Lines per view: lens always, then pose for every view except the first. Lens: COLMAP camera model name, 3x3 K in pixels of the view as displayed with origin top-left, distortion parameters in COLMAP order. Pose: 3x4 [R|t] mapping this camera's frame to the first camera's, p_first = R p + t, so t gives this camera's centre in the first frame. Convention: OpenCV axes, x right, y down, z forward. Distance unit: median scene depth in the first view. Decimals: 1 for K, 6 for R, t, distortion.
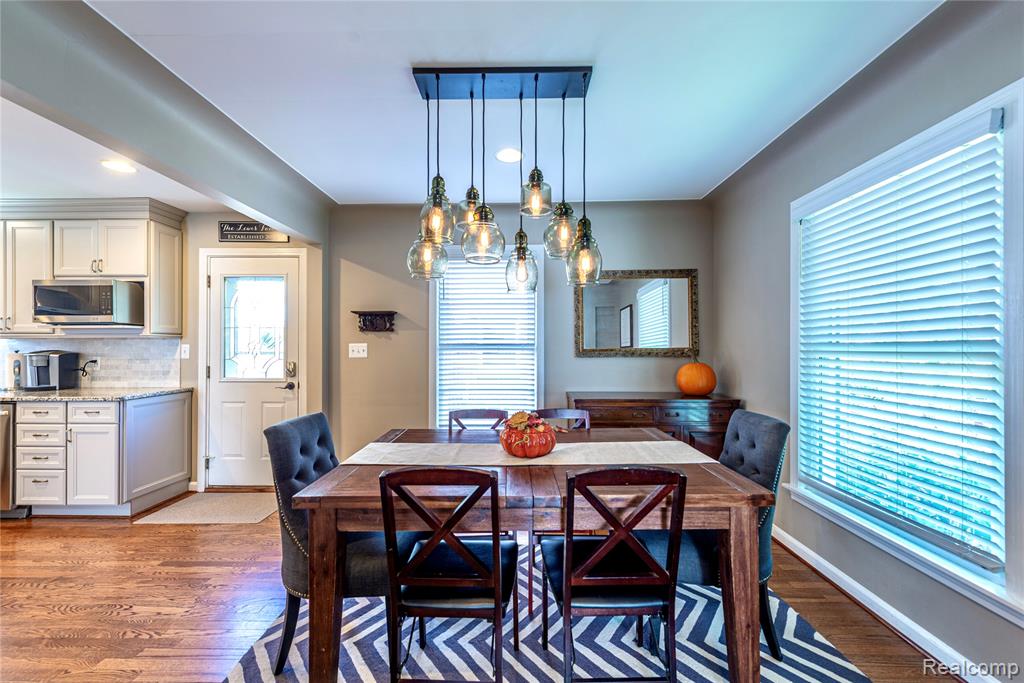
lens RADIAL K [[409.7, 0, 513.7], [0, 409.7, 346.2], [0, 0, 1]] dist [0.004058, -0.000534]
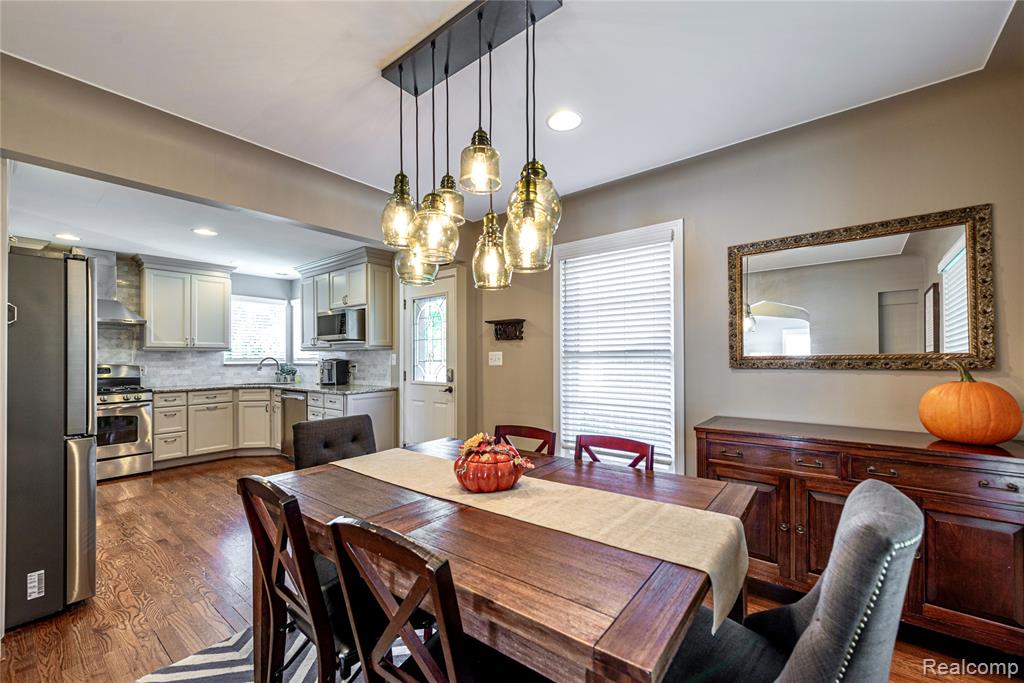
lens RADIAL K [[409.7, 0, 504.9], [0, 409.7, 355.0], [0, 0, 1]] dist [0.004058, -0.000534]
pose [[0.786597, -0.006559, -0.617432, 0.283018], [0.008472, 0.999964, 0.000170, 0.001173], [0.617409, -0.005364, 0.786624, 0.196413]]
